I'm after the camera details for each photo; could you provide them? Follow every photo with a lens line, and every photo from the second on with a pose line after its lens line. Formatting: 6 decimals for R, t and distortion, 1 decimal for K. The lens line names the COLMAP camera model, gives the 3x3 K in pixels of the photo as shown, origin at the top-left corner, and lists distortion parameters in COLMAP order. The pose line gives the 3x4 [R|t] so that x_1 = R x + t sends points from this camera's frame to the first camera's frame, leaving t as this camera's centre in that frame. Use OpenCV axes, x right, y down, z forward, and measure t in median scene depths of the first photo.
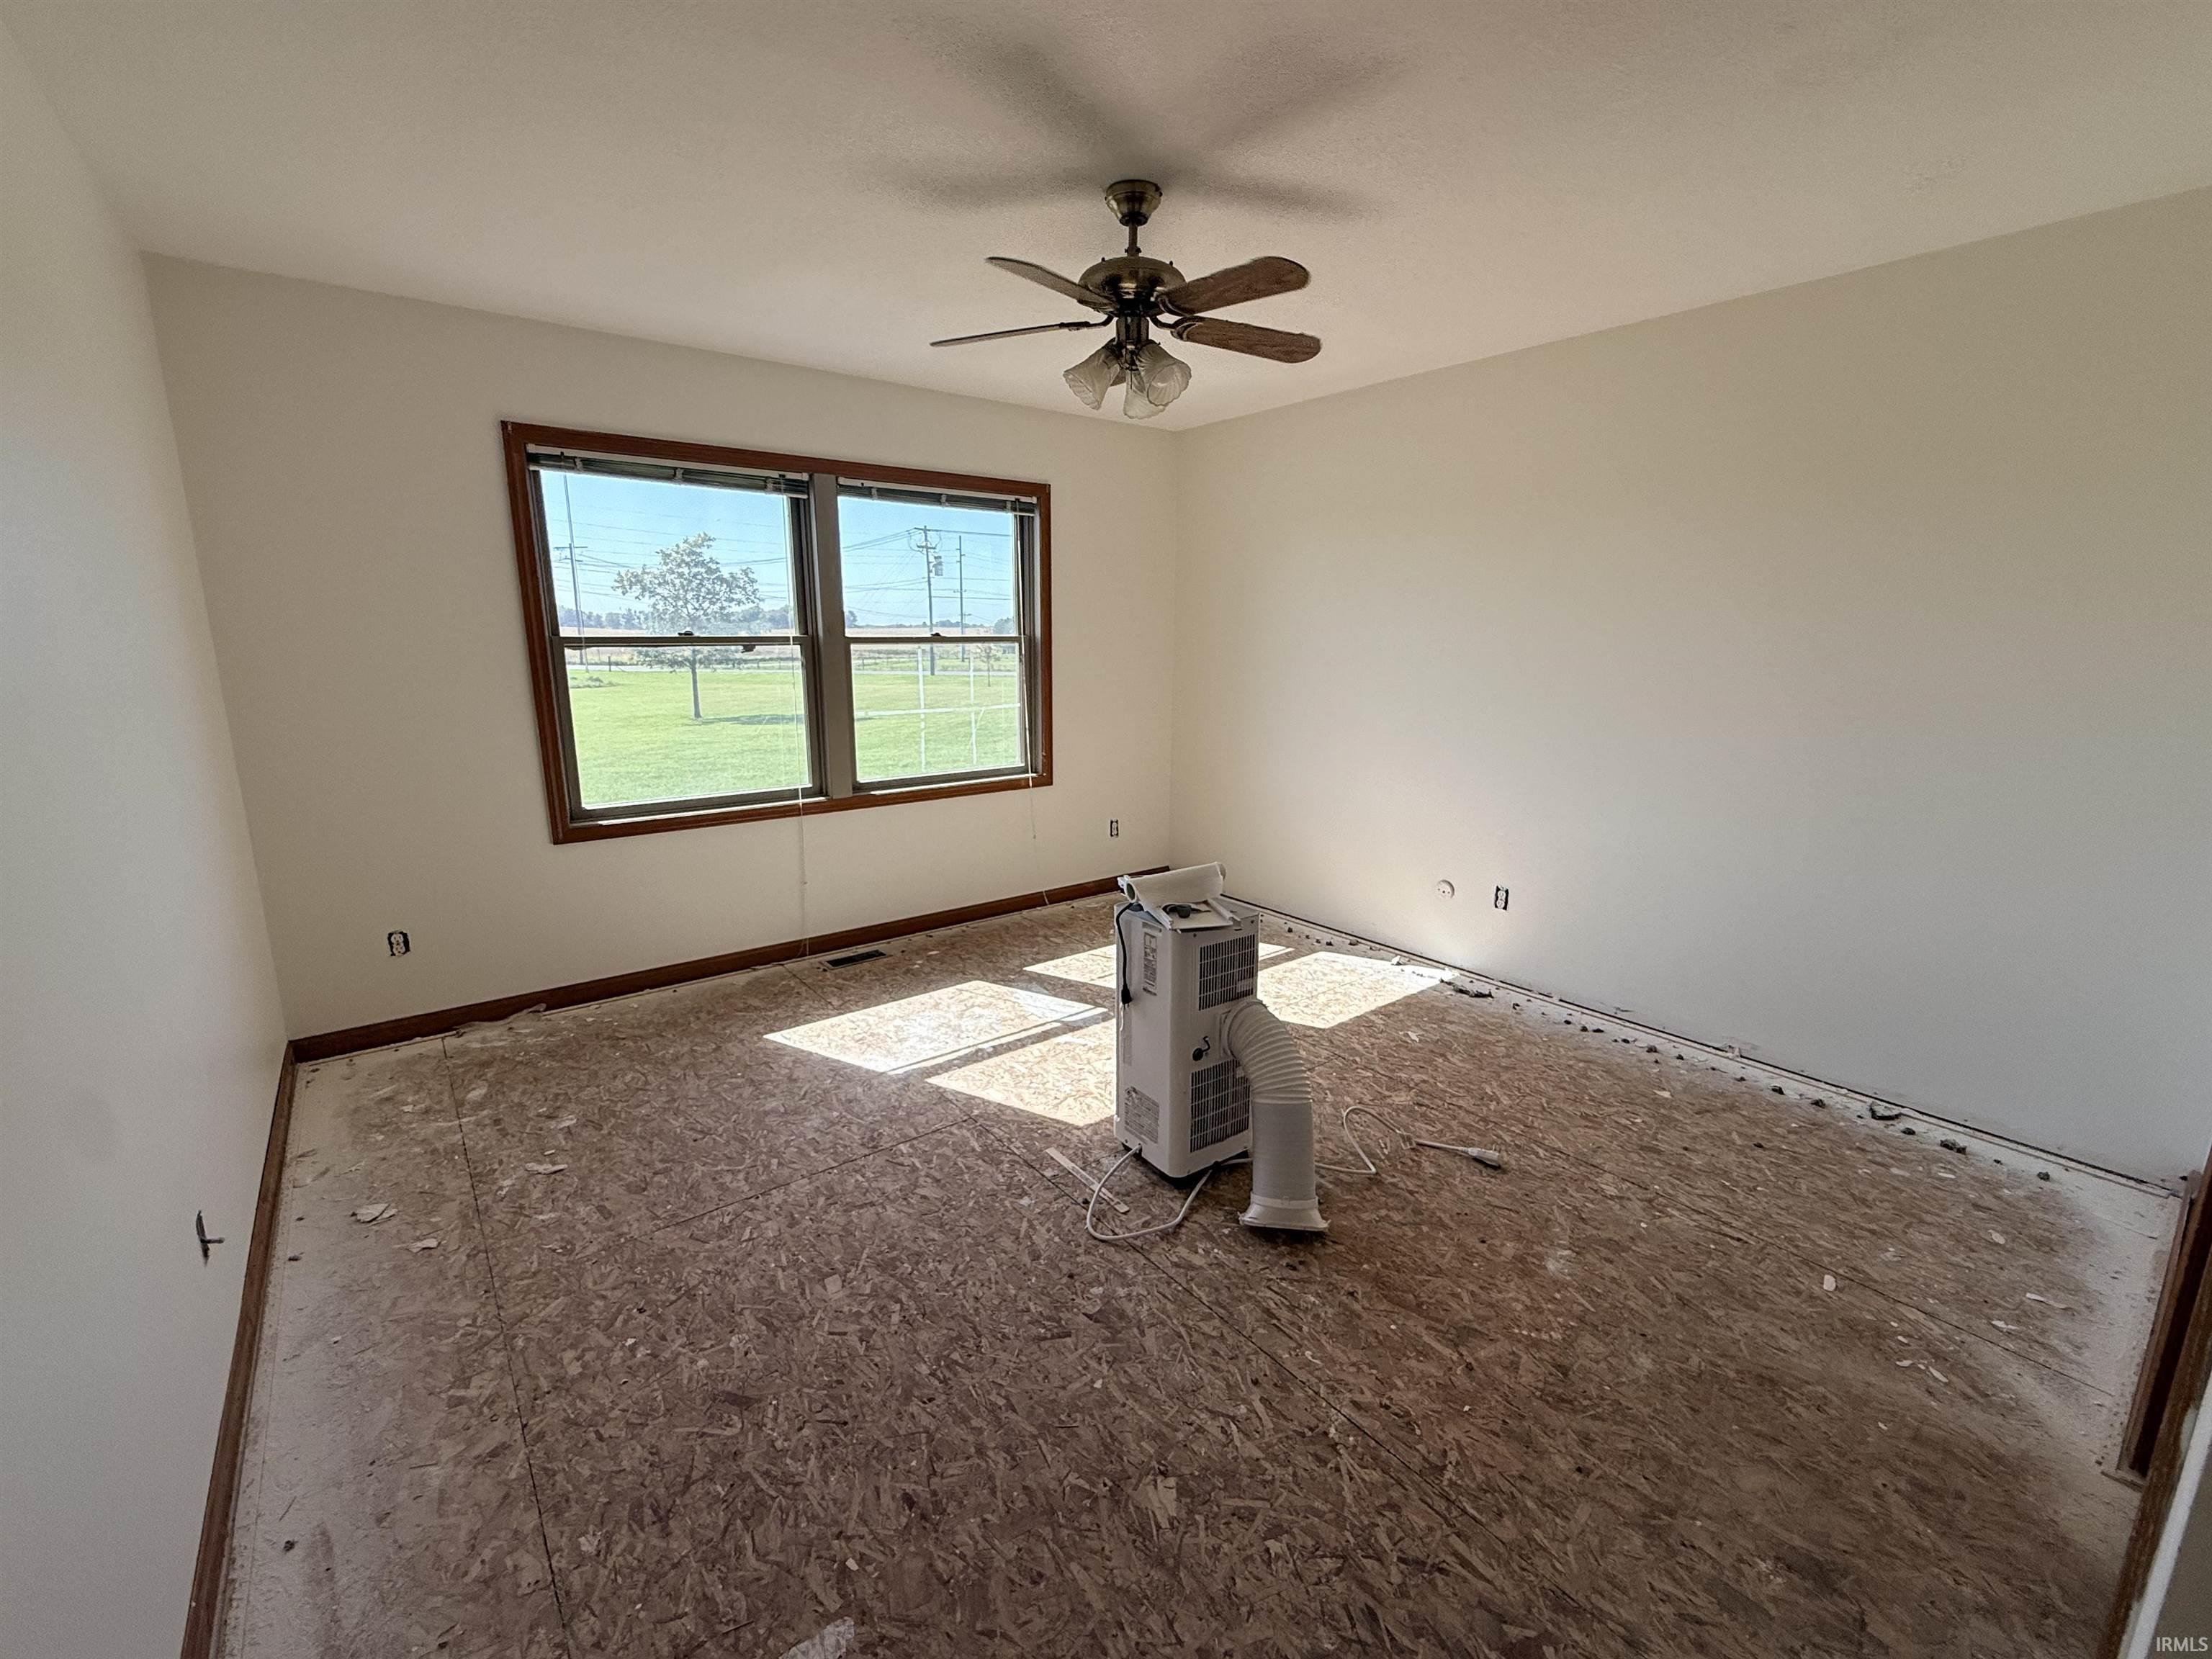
lens RADIAL K [[937.6, 0, 1106.0], [0, 937.6, 829.5], [0, 0, 1]] dist [-0.000886, -0.000089]
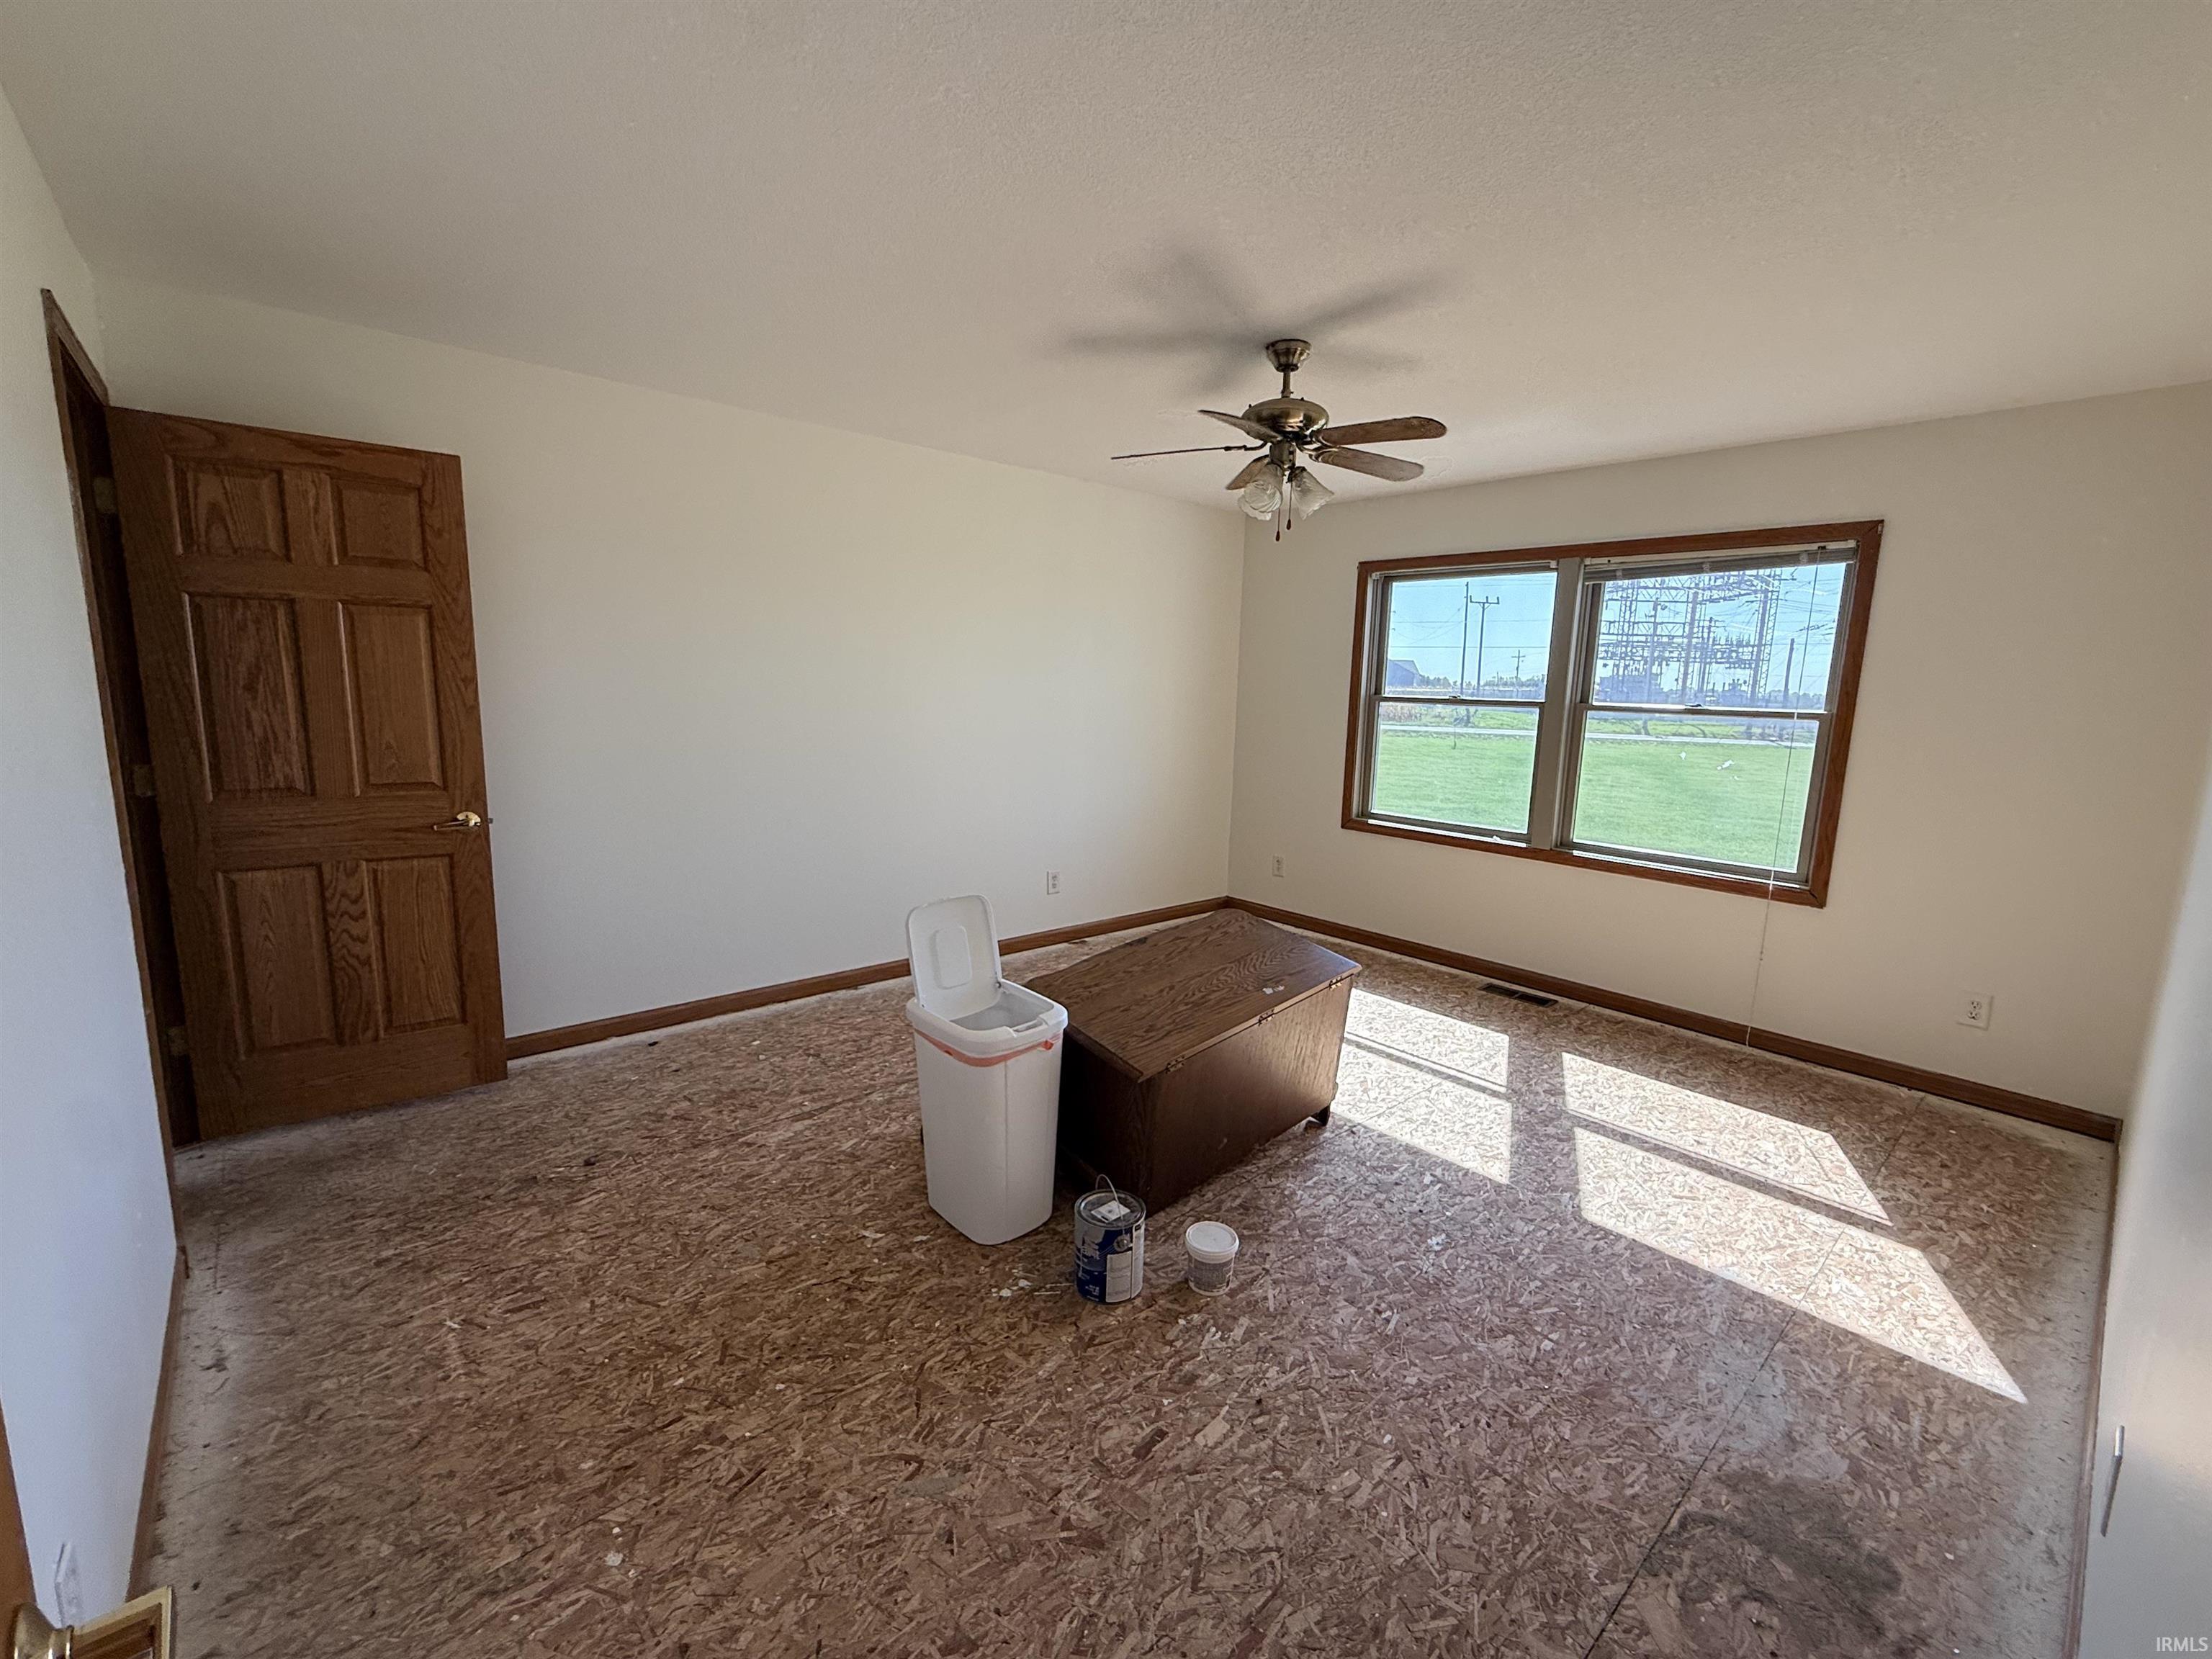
lens RADIAL K [[937.6, 0, 1106.0], [0, 937.6, 829.5], [0, 0, 1]] dist [-0.000886, -0.000089]
pose [[0.069455, 0.149475, -0.986323, 0.771587], [-0.264088, 0.956192, 0.126312, -0.063526], [0.961995, 0.251703, 0.105886, 0.422348]]
